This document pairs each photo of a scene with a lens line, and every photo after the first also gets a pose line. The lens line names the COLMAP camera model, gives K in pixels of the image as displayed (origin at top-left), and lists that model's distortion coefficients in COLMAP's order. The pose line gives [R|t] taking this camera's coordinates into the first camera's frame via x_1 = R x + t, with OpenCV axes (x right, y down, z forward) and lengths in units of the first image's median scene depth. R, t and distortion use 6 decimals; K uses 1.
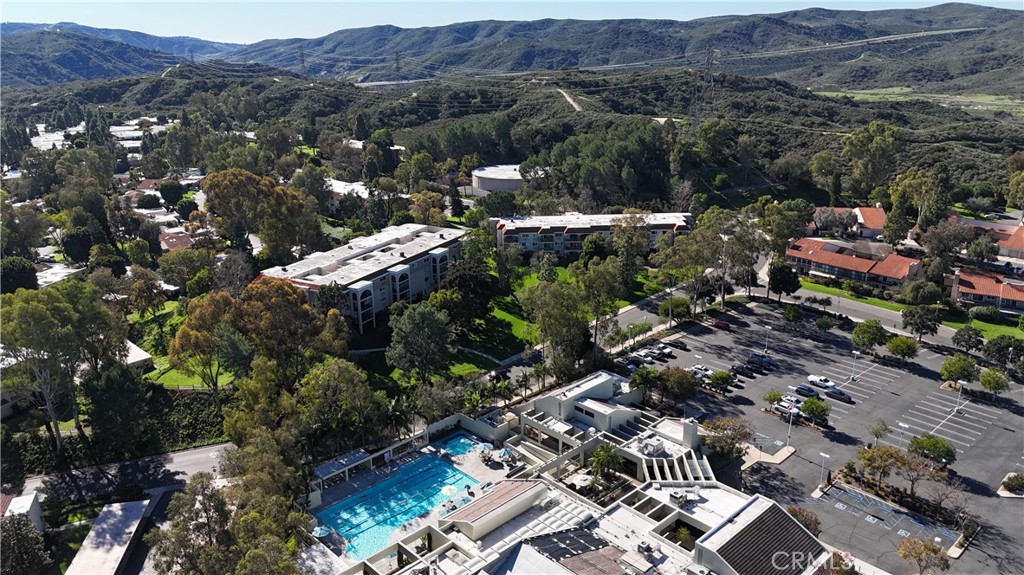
lens RADIAL K [[759.0, 0, 512.0], [0, 759.0, 287.5], [0, 0, 1]] dist [0.075383, -0.077945]
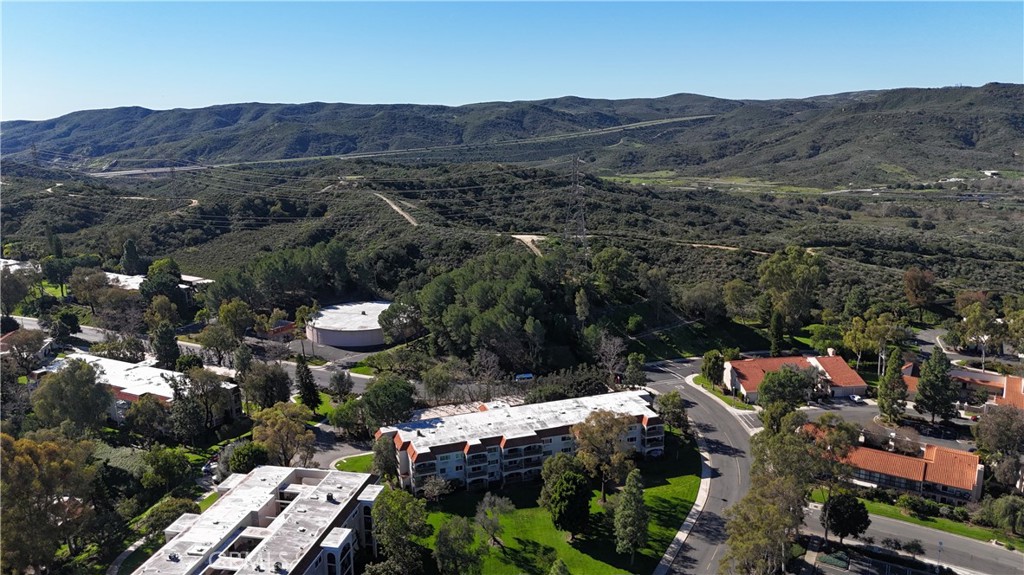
lens RADIAL K [[759.0, 0, 512.0], [0, 759.0, 287.5], [0, 0, 1]] dist [0.075383, -0.077945]
pose [[0.956489, -0.062918, 0.284904, -0.041056], [0.090453, 0.992307, -0.084533, -0.059196], [-0.277394, 0.106625, 0.954821, 0.122656]]
